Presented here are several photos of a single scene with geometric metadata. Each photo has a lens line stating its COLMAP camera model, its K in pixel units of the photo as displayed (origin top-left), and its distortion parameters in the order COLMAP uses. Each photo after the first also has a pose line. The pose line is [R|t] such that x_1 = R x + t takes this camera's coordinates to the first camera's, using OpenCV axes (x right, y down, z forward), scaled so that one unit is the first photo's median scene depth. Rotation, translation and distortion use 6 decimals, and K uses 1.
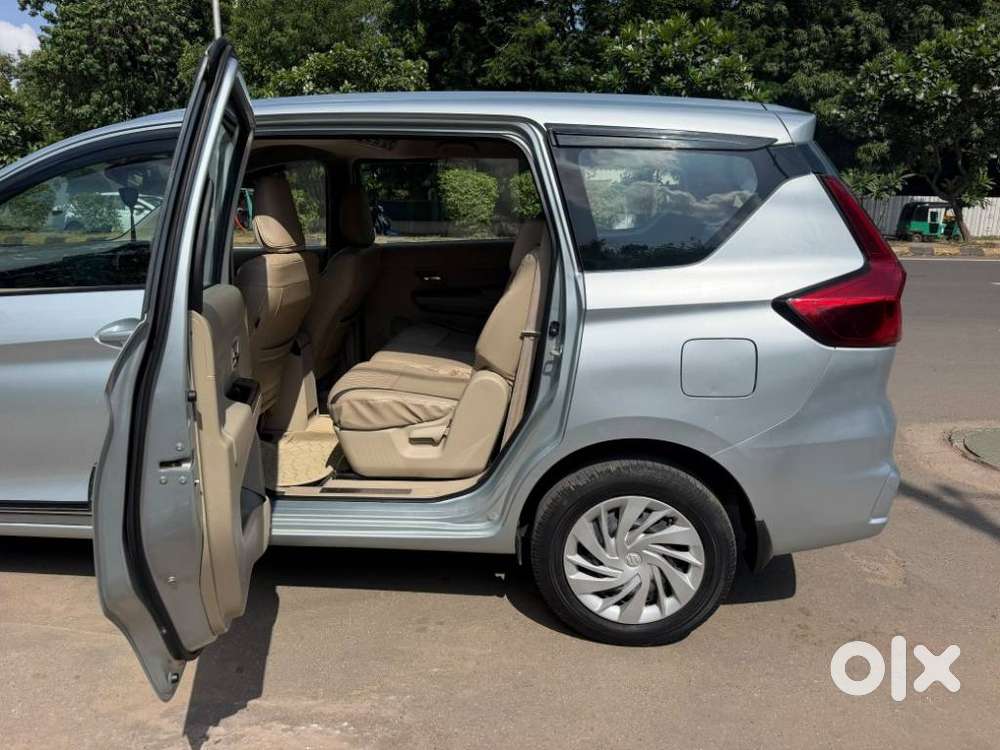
lens RADIAL K [[709.1, 0, 500.0], [0, 709.1, 375.0], [0, 0, 1]] dist [0.009378, 0.006780]
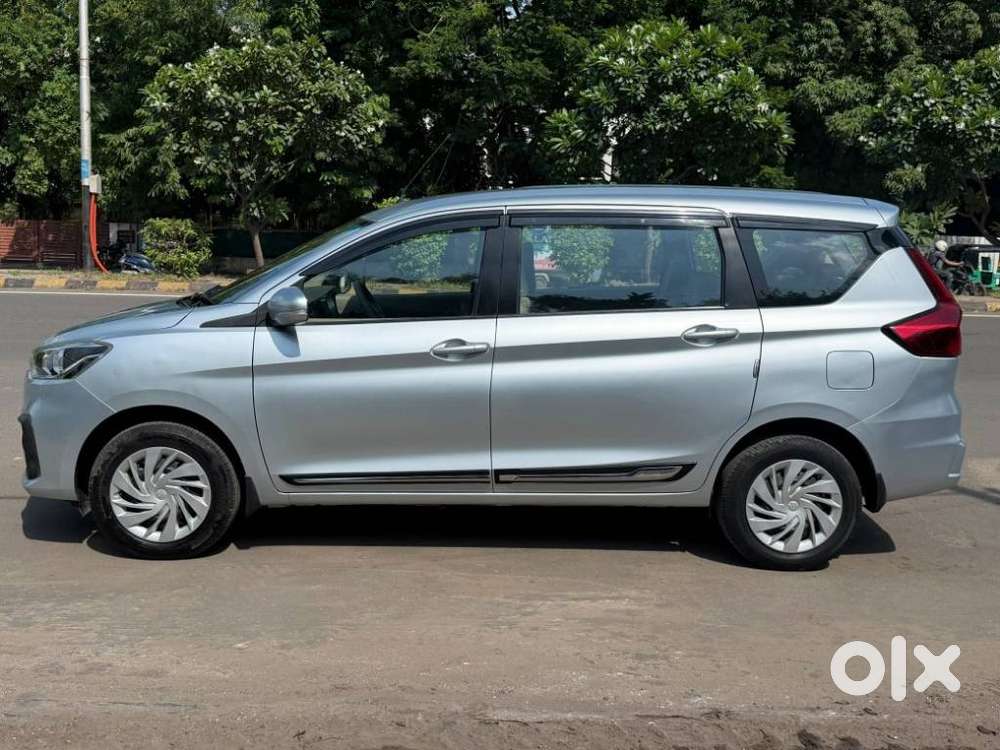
lens RADIAL K [[1068.5, 0, 500.0], [0, 1068.5, 375.0], [0, 0, 1]] dist [0.092262, -0.052098]
pose [[0.993086, -0.000388, 0.117387, -0.102530], [0.013117, 0.994099, -0.107681, 0.034409], [-0.116653, 0.108476, 0.987231, -0.174058]]
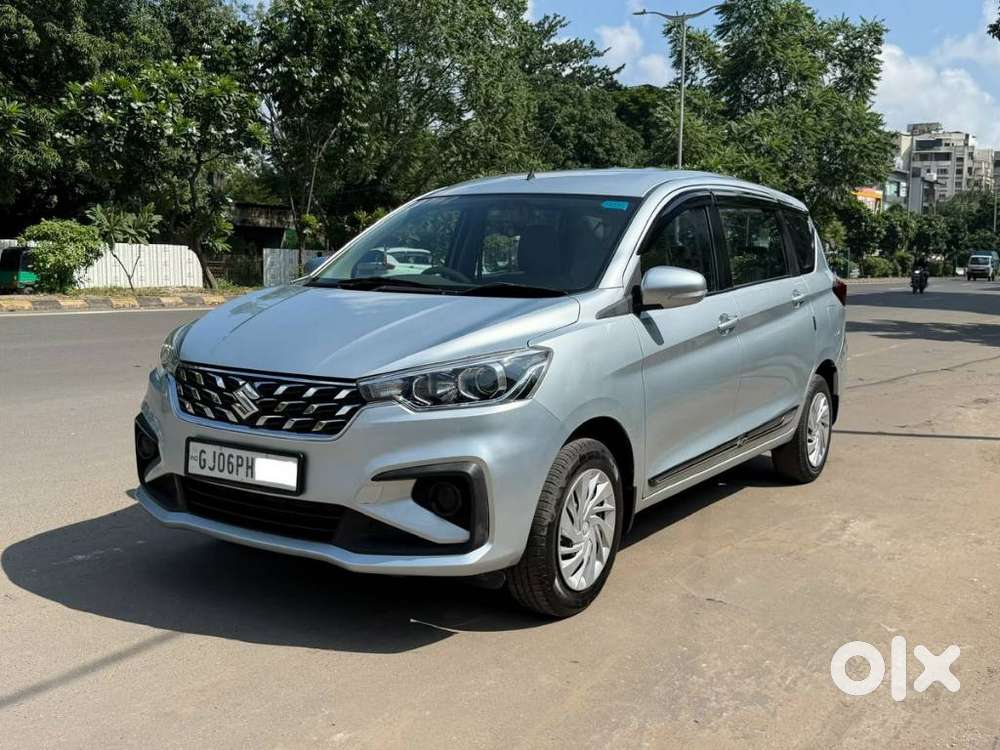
lens RADIAL K [[1076.1, 0, 497.6], [0, 1076.1, 307.7], [0, 0, 1]] dist [0.061704, -0.034534]
pose [[0.481179, -0.051541, 0.875106, -0.403570], [0.210990, 0.975733, -0.058546, -0.007904], [-0.850853, 0.212810, 0.480377, 0.044856]]
